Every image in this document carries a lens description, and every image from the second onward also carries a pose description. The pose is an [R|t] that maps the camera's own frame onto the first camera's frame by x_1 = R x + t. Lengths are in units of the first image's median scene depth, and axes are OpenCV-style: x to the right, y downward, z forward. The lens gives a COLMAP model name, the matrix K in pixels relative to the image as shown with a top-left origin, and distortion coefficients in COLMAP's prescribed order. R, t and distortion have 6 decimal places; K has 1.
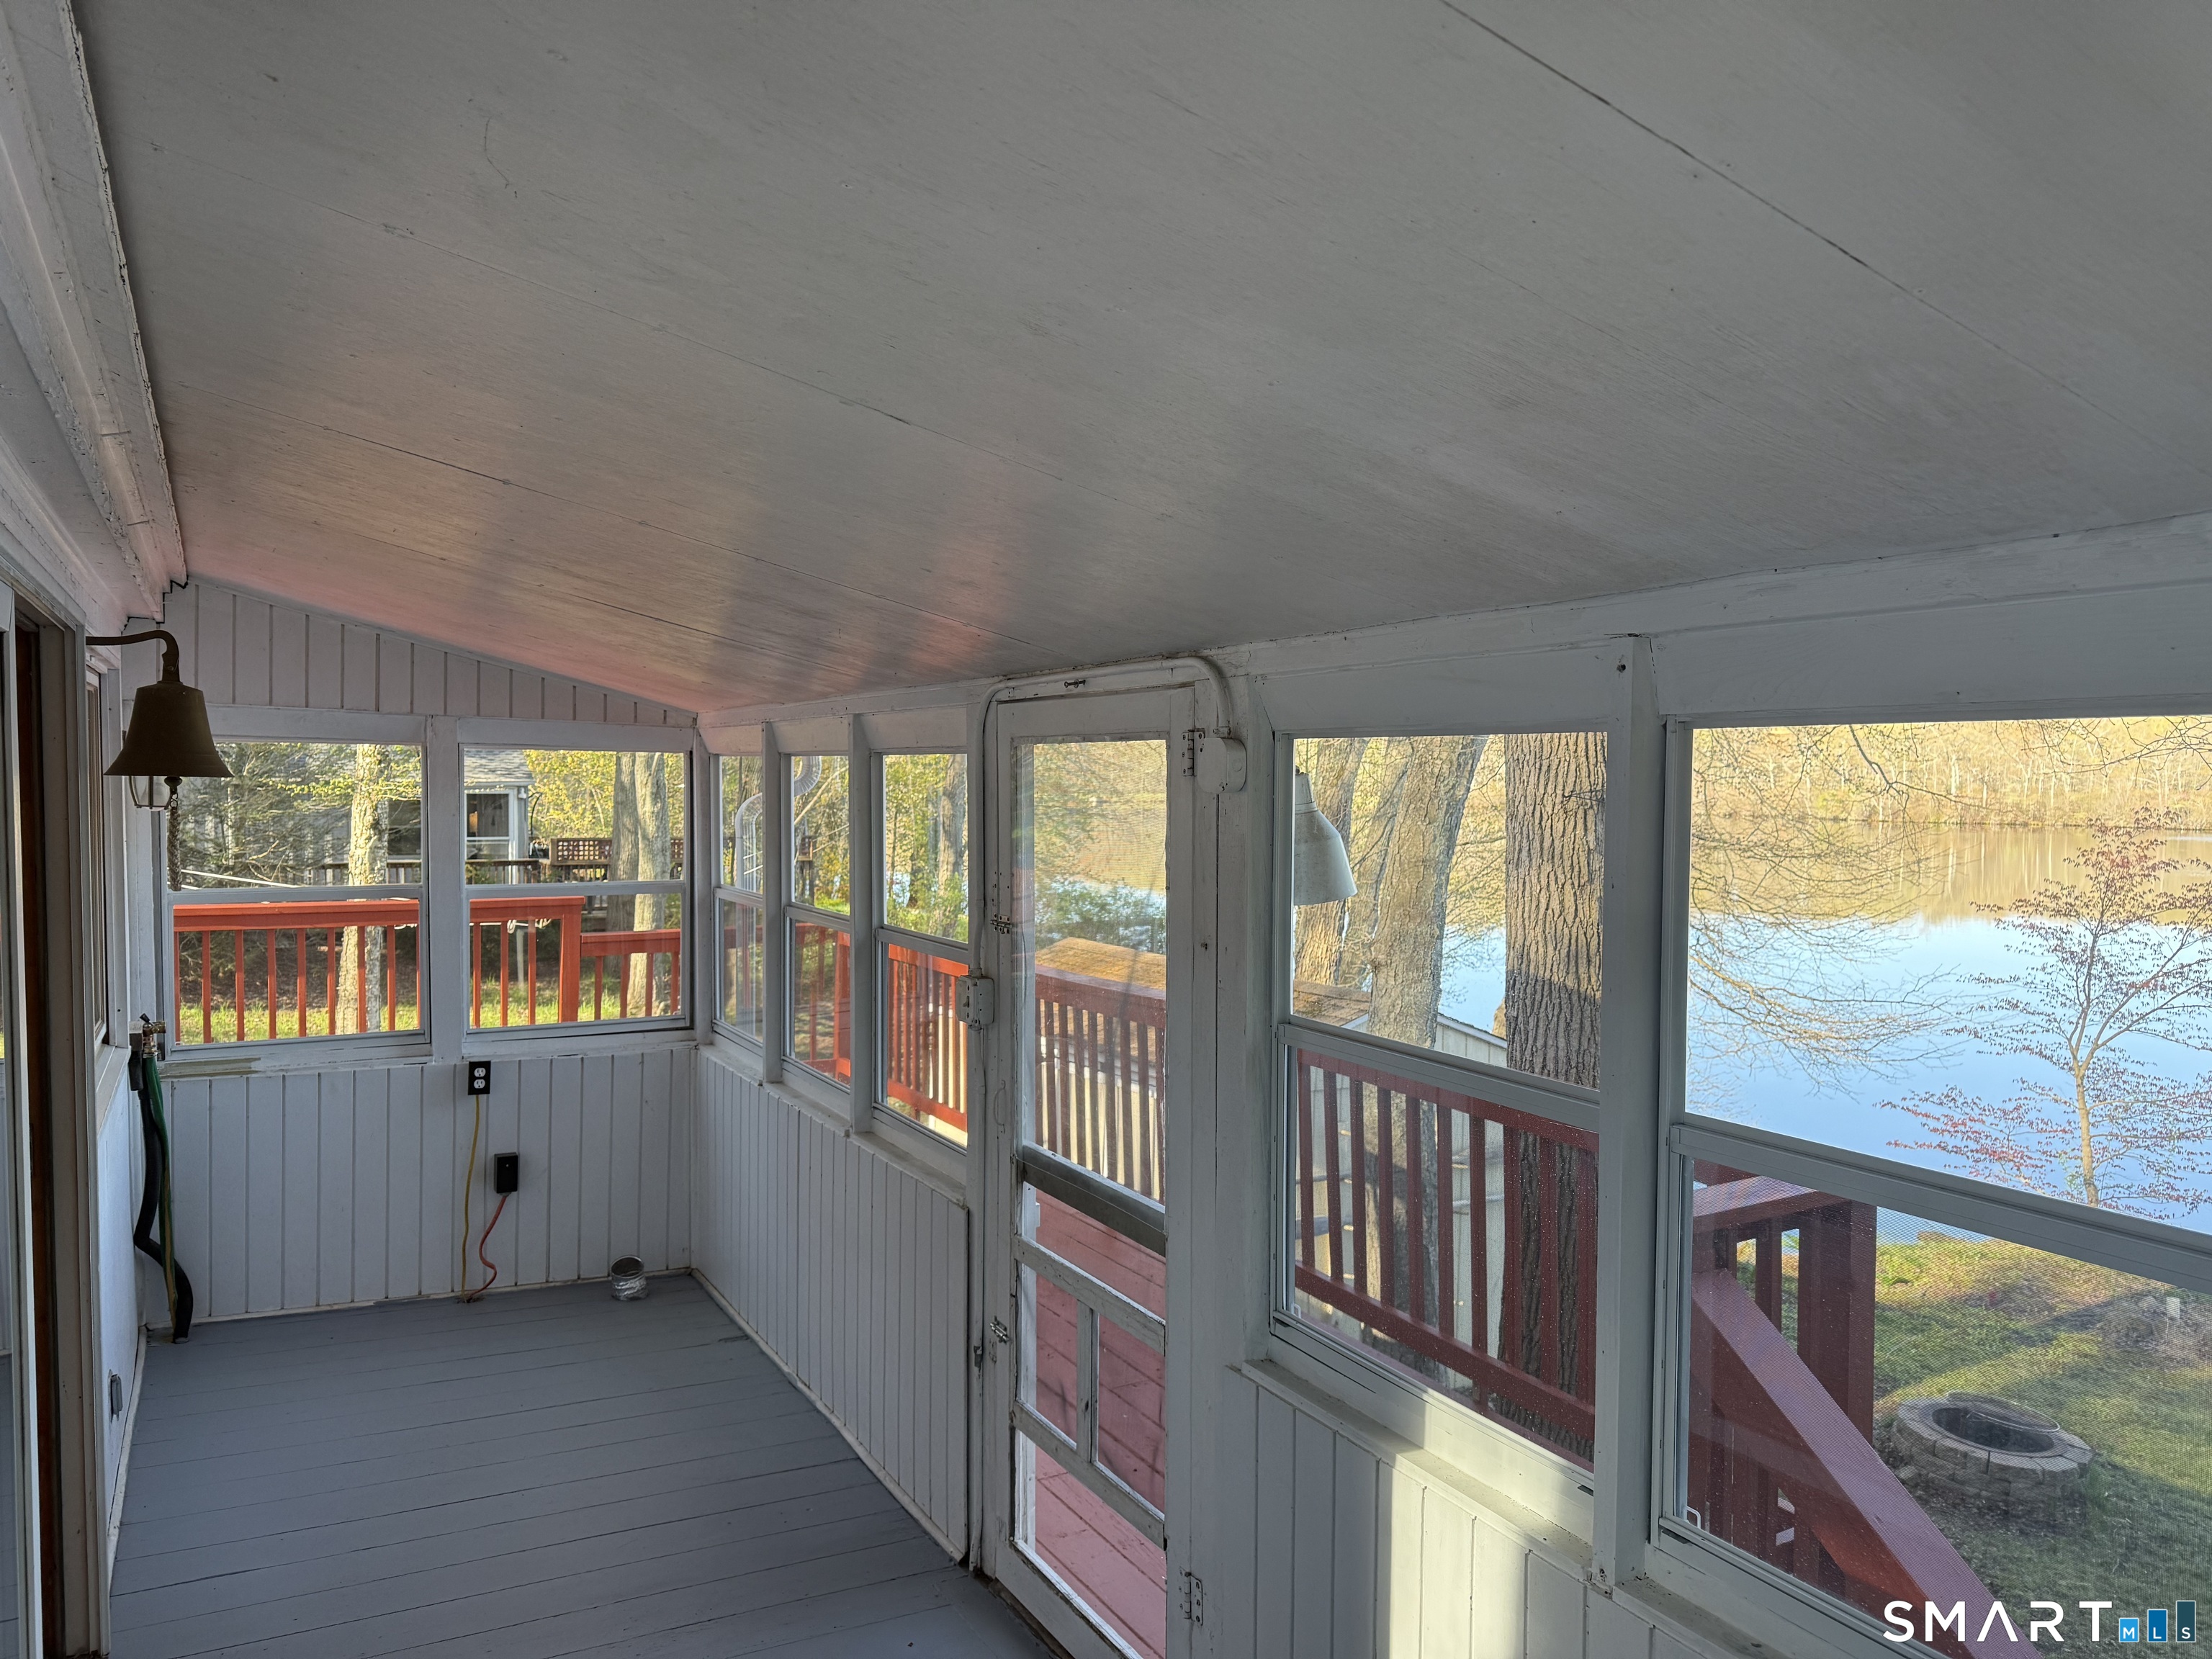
lens RADIAL K [[1549.2, 0, 1106.0], [0, 1549.2, 829.5], [0, 0, 1]] dist [0.010158, 0.002895]
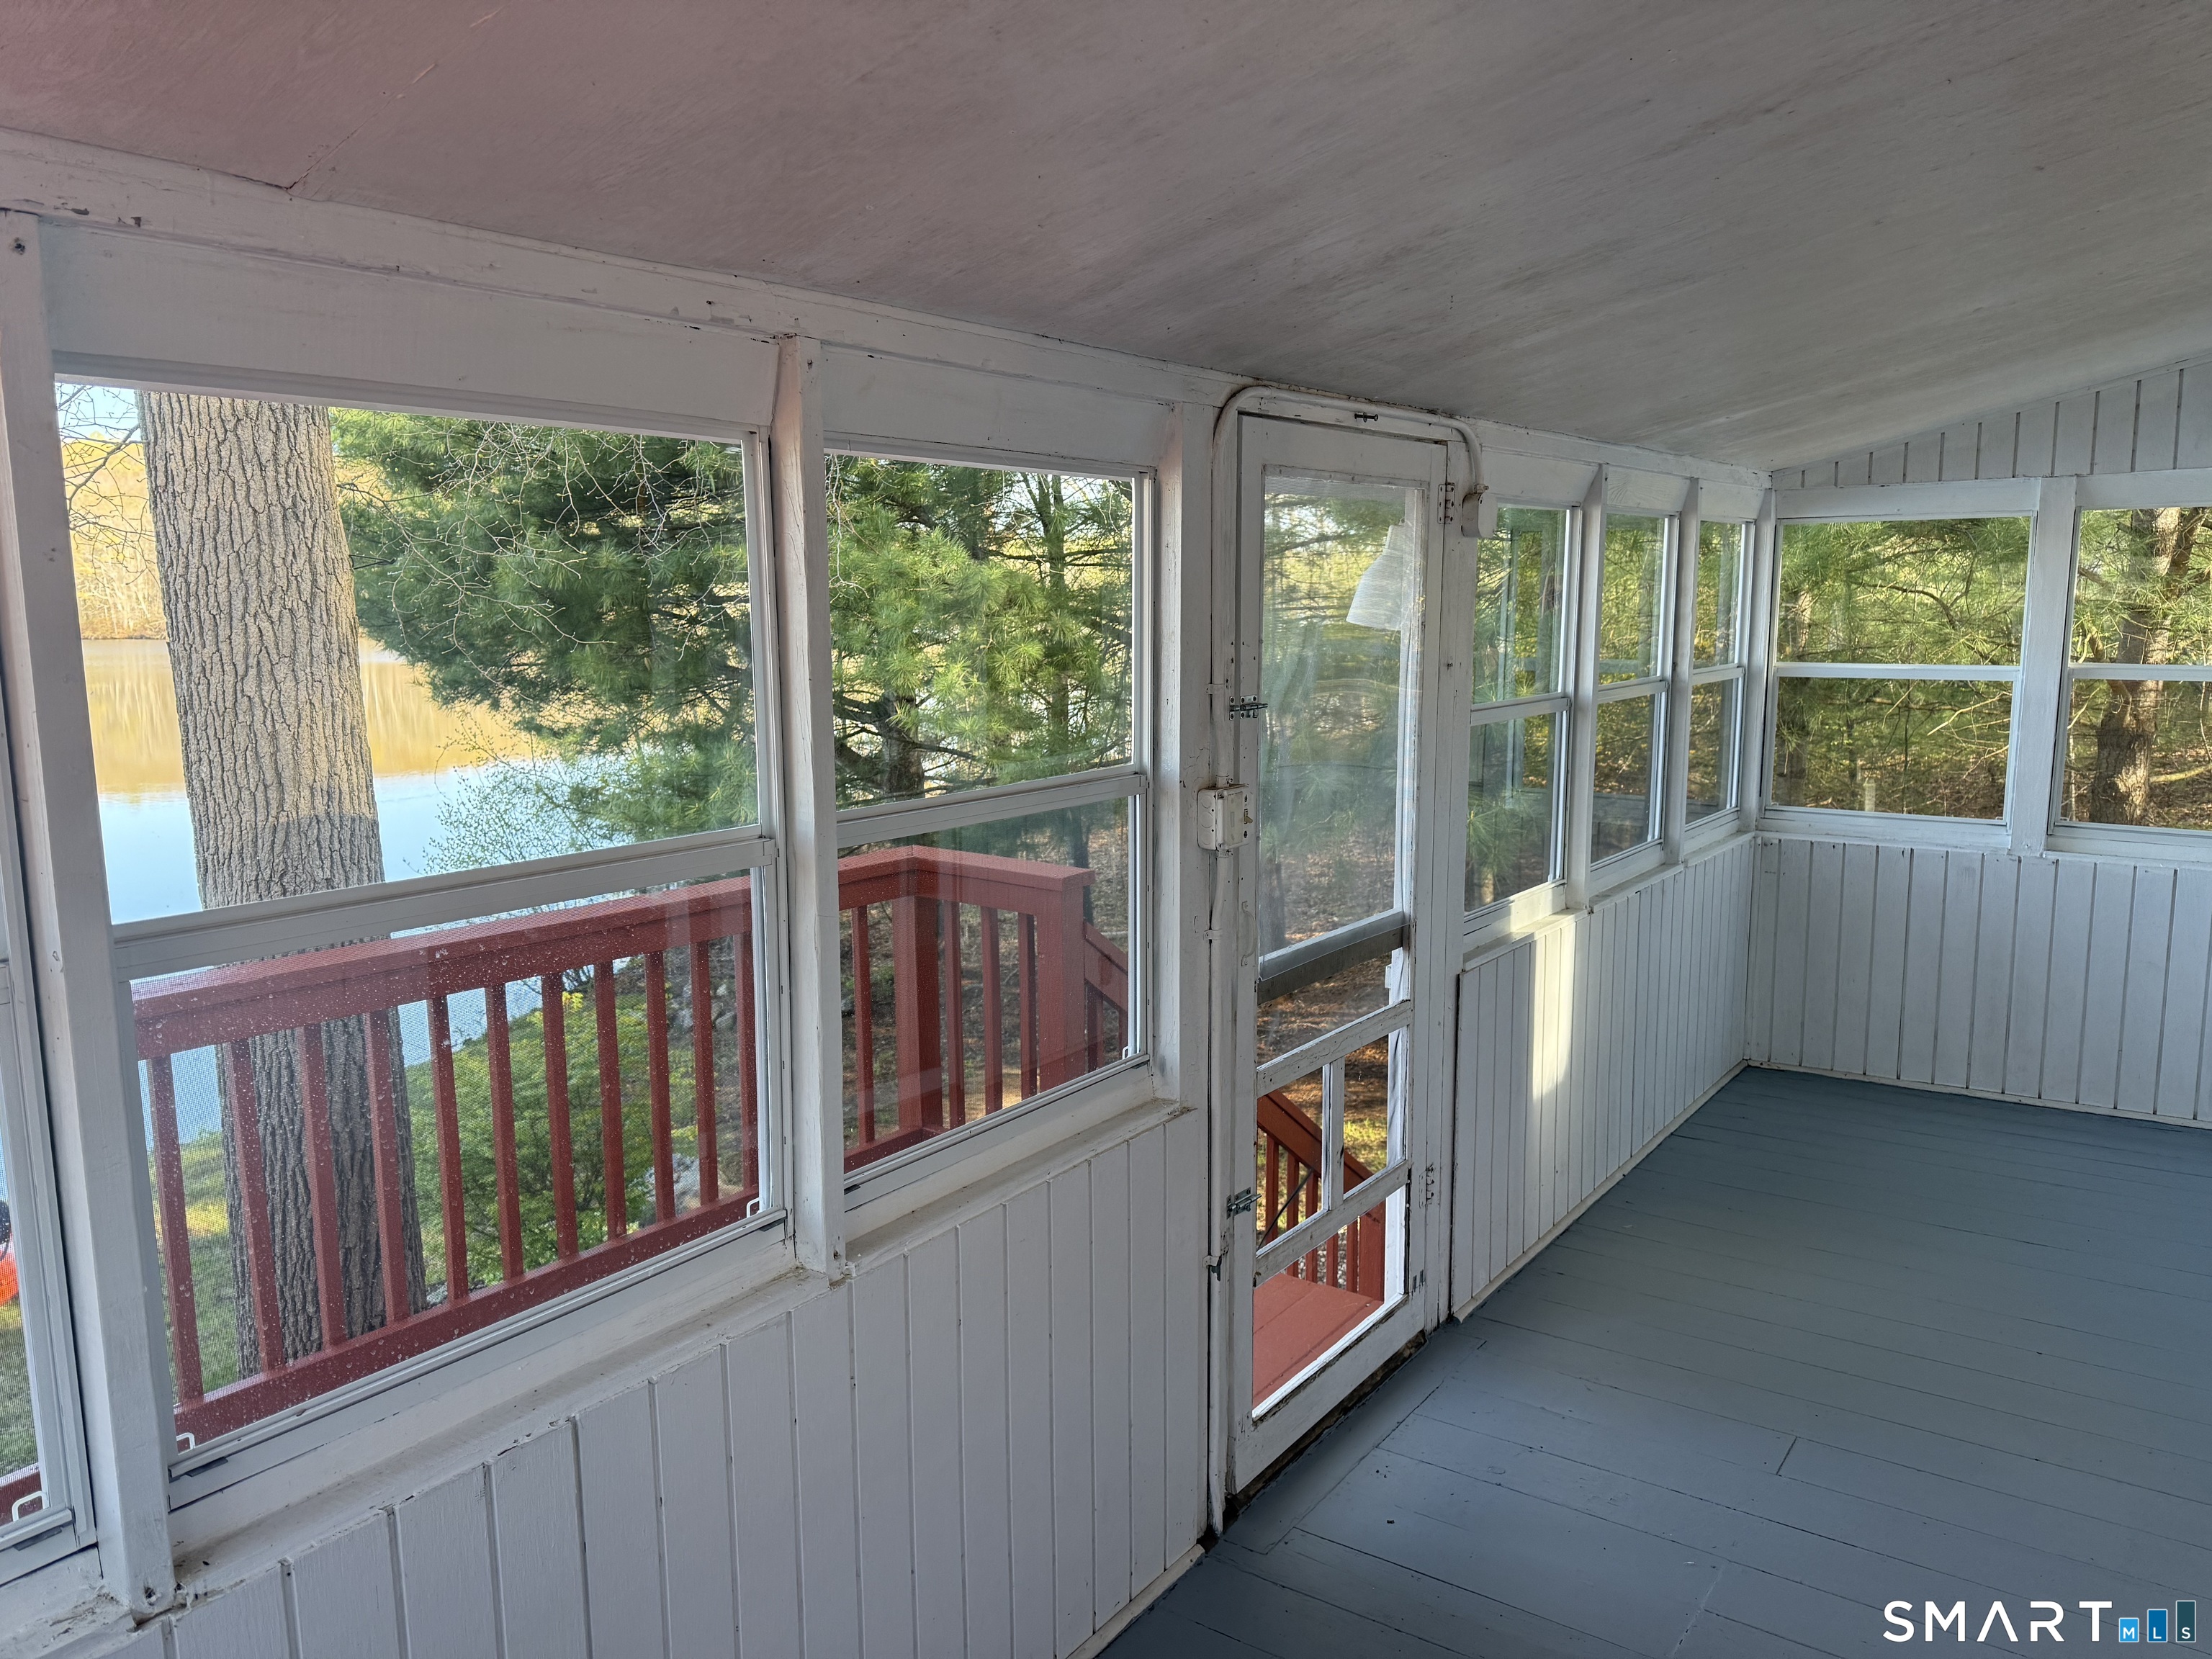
lens RADIAL K [[1549.2, 0, 1106.0], [0, 1549.2, 829.5], [0, 0, 1]] dist [0.010158, 0.002895]
pose [[-0.408808, -0.137006, 0.902278, -0.847546], [0.044579, 0.984489, 0.169687, -0.014755], [-0.911531, 0.109592, -0.396359, 1.560300]]
